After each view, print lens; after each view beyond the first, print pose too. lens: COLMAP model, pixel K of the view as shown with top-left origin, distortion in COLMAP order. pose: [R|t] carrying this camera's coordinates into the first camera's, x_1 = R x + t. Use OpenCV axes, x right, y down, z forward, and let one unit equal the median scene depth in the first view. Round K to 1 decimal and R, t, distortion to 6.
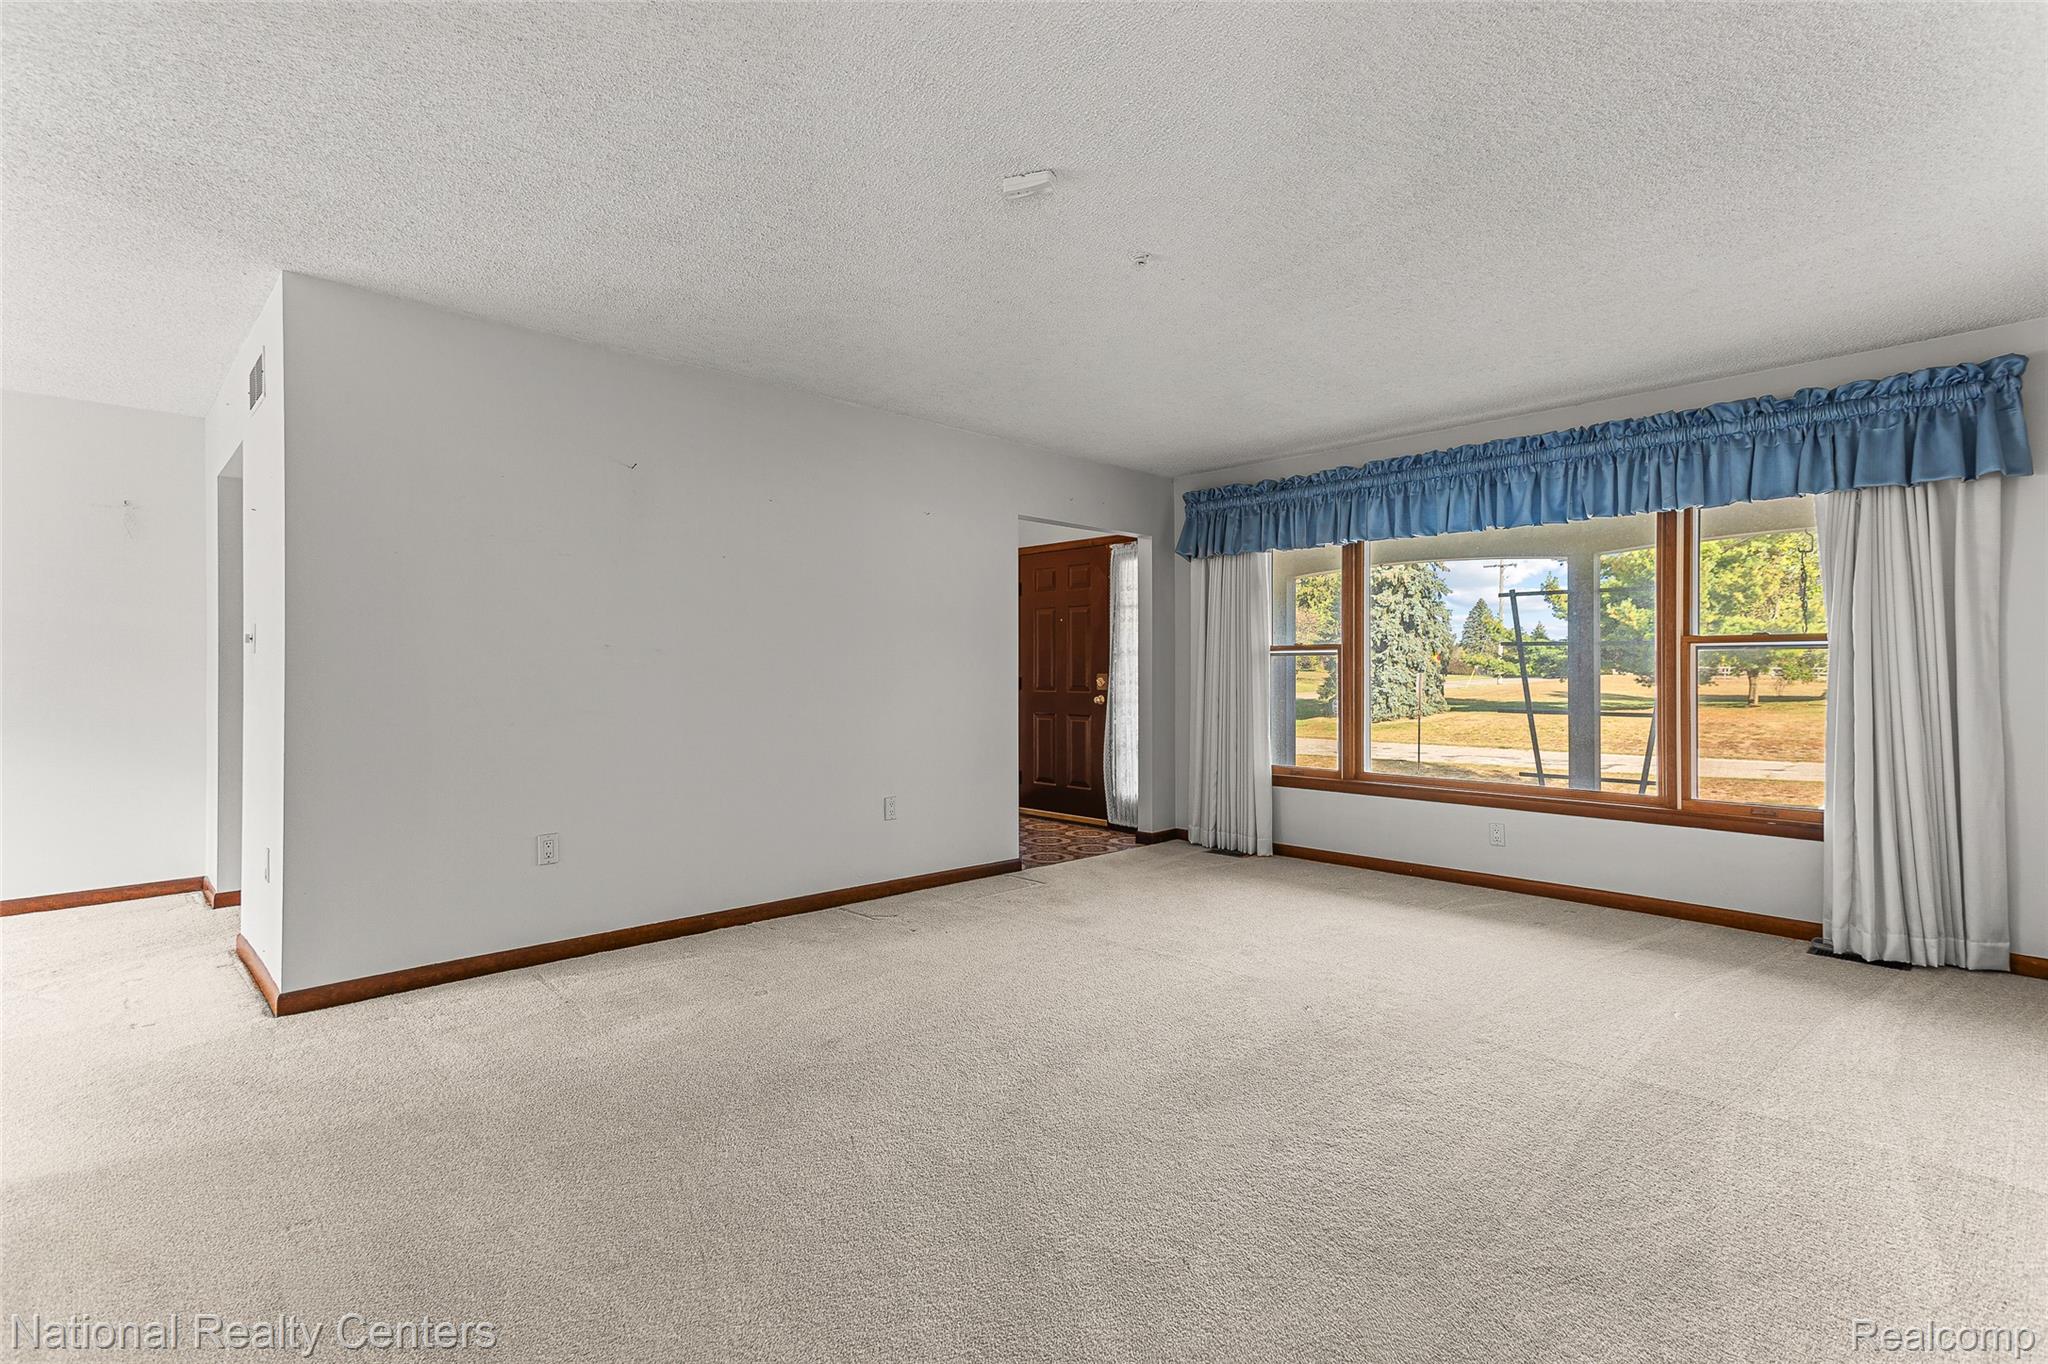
lens RADIAL K [[968.9, 0, 1035.6], [0, 968.9, 673.8], [0, 0, 1]] dist [0.025488, 0.003568]
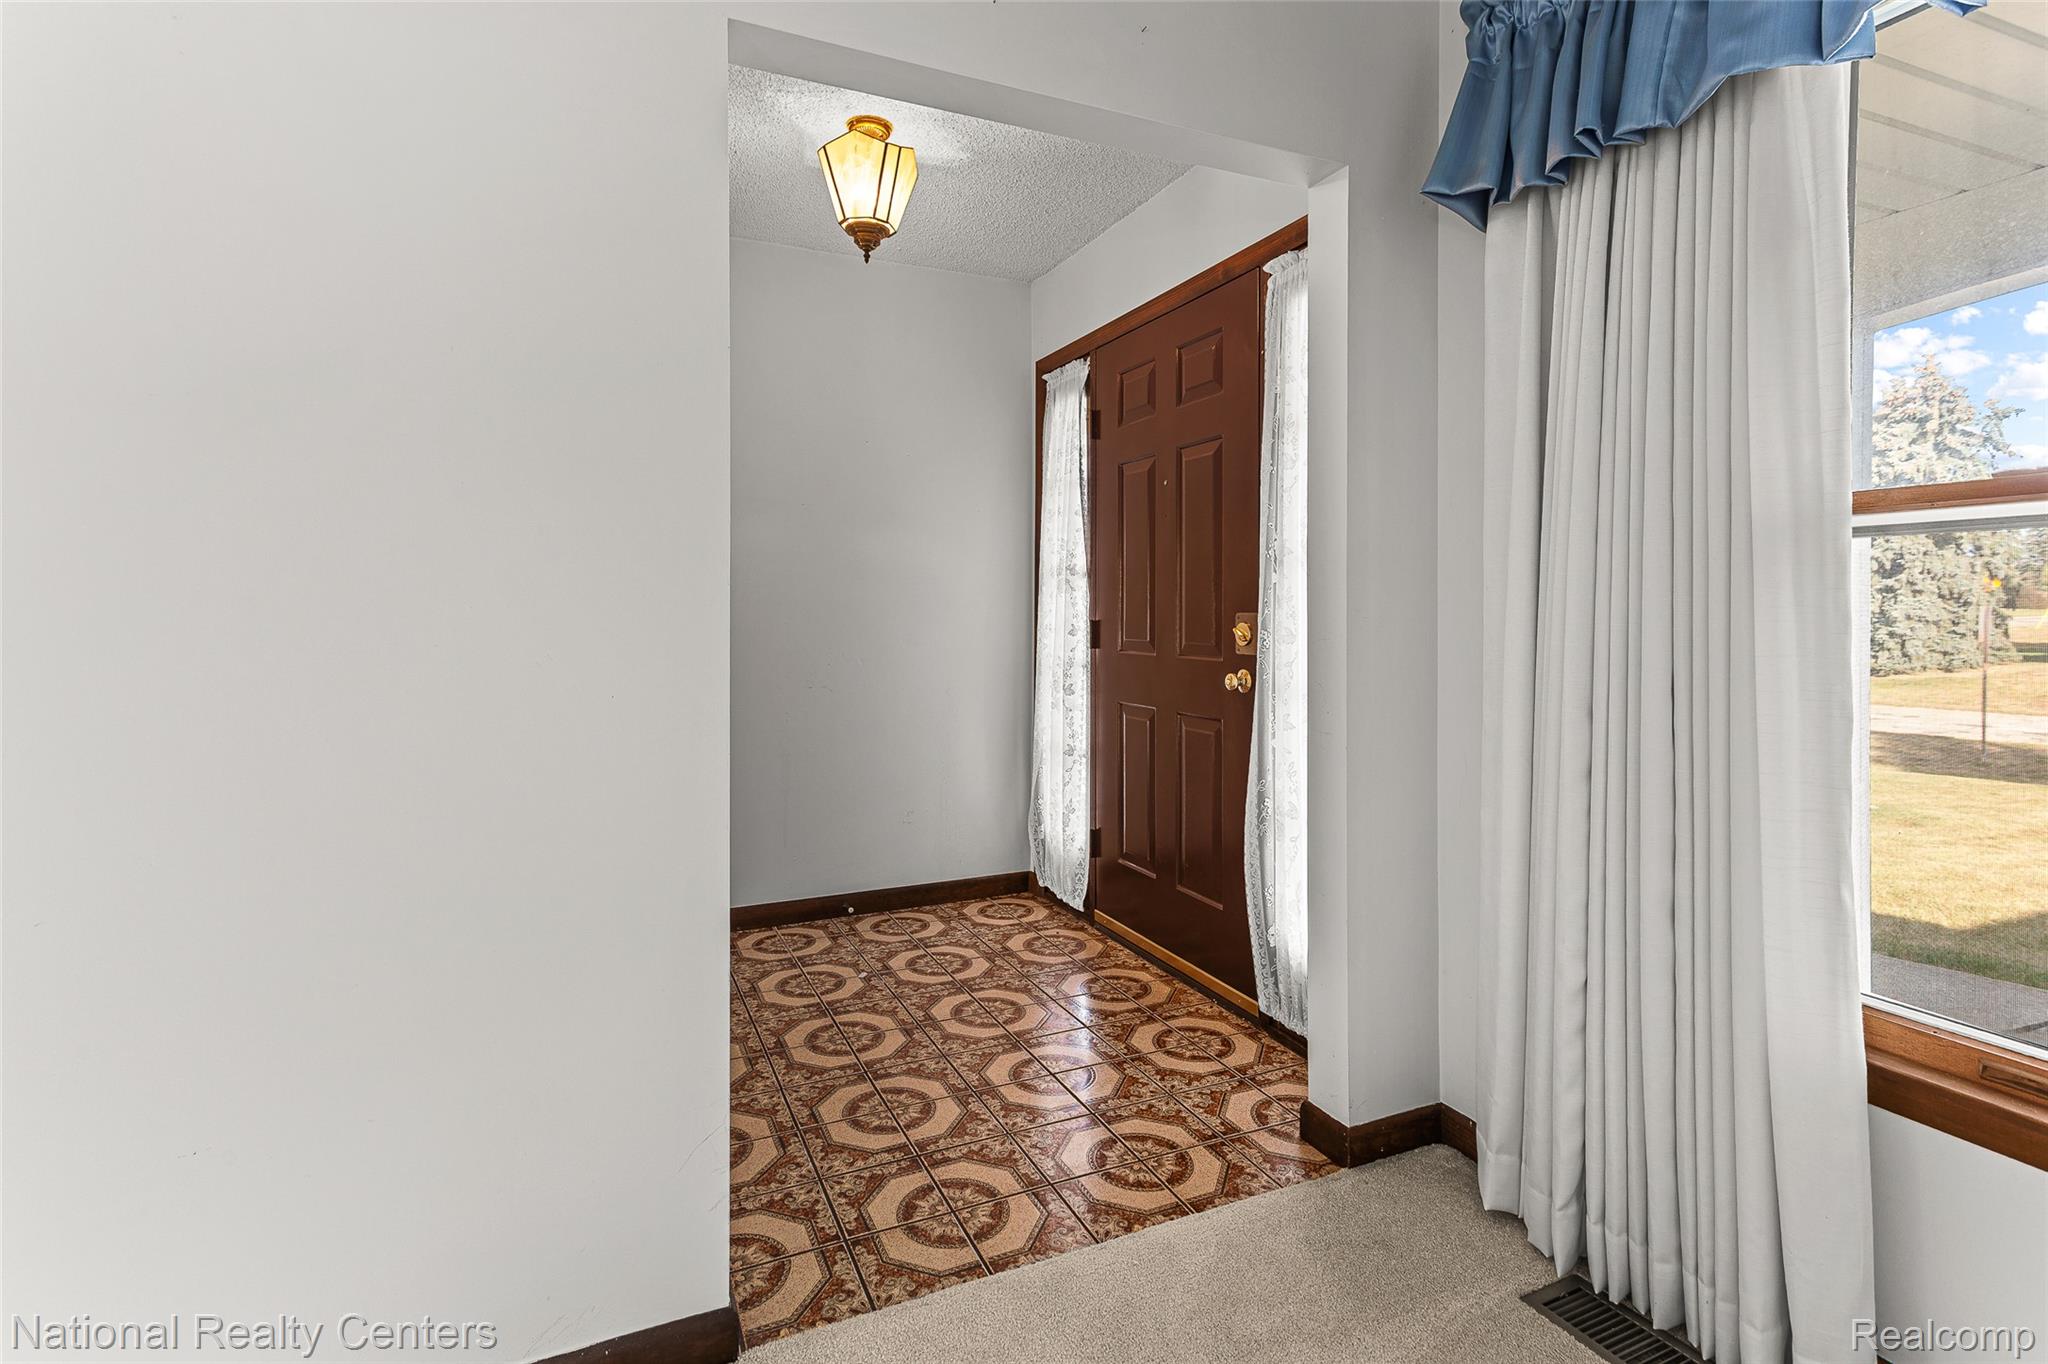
lens RADIAL K [[968.9, 0, 1024.9], [0, 968.9, 623.1], [0, 0, 1]] dist [0.025488, 0.003568]
pose [[0.934686, 0.000759, -0.355473, 0.020661], [0.003822, 0.999918, 0.012184, -0.000145], [0.355453, -0.012747, 0.934607, 0.103347]]
